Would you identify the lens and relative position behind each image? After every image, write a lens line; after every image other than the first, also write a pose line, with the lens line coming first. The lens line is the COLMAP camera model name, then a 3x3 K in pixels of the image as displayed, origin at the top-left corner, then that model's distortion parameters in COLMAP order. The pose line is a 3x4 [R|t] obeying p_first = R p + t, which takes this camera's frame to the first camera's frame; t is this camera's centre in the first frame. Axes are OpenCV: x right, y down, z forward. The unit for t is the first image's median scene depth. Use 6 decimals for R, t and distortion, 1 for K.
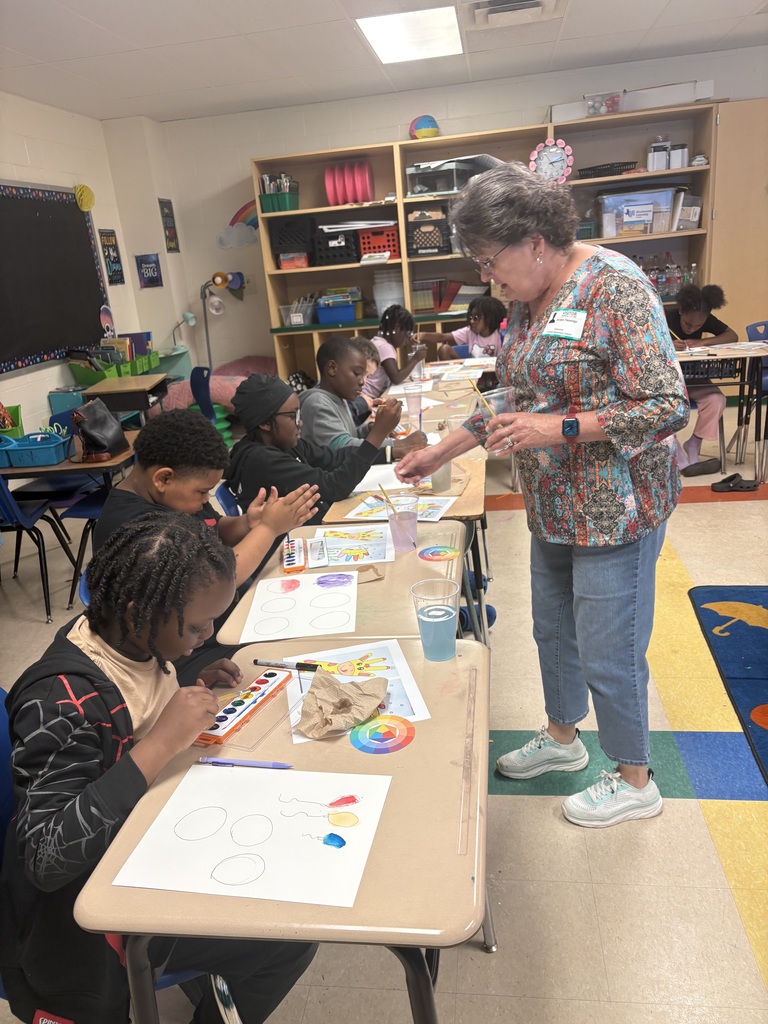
lens RADIAL K [[773.8, 0, 380.8], [0, 773.8, 514.5], [0, 0, 1]] dist [0.019225, -0.007240]
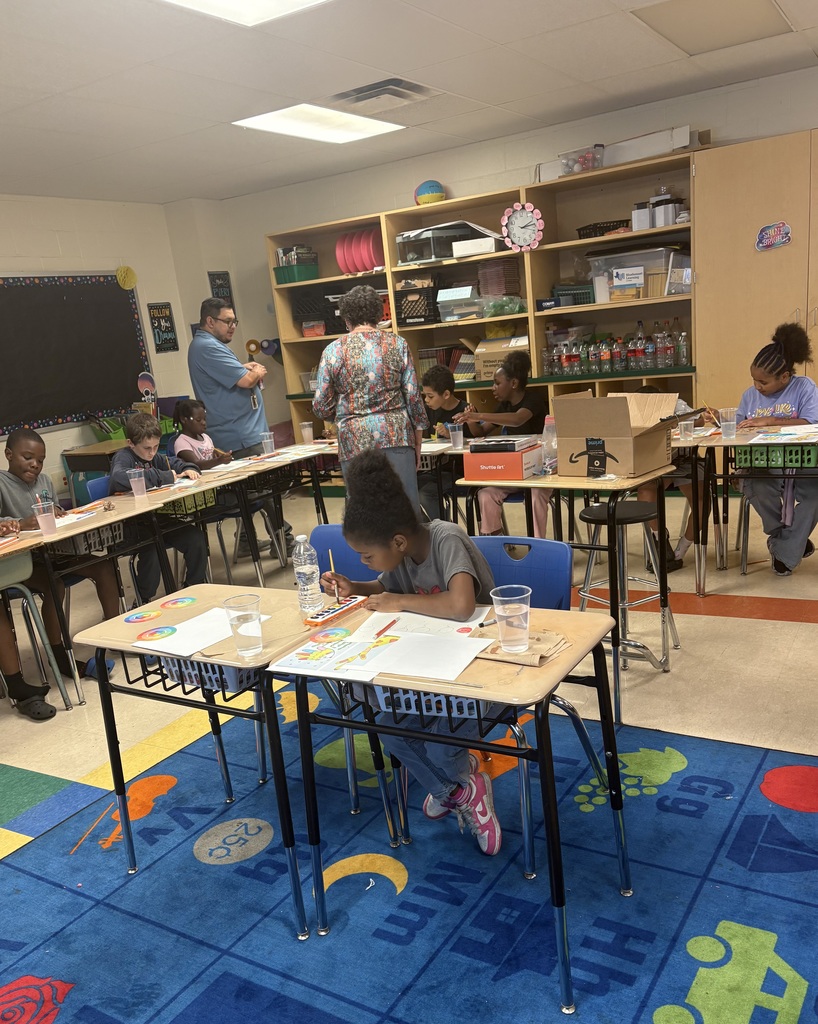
lens RADIAL K [[895.8, 0, 433.6], [0, 895.8, 574.7], [0, 0, 1]] dist [0.009026, 0.016158]
pose [[0.927648, 0.091477, -0.362078, 0.526363], [-0.093317, 0.995559, 0.012445, -0.037829], [0.361608, 0.022243, 0.932065, -0.034727]]
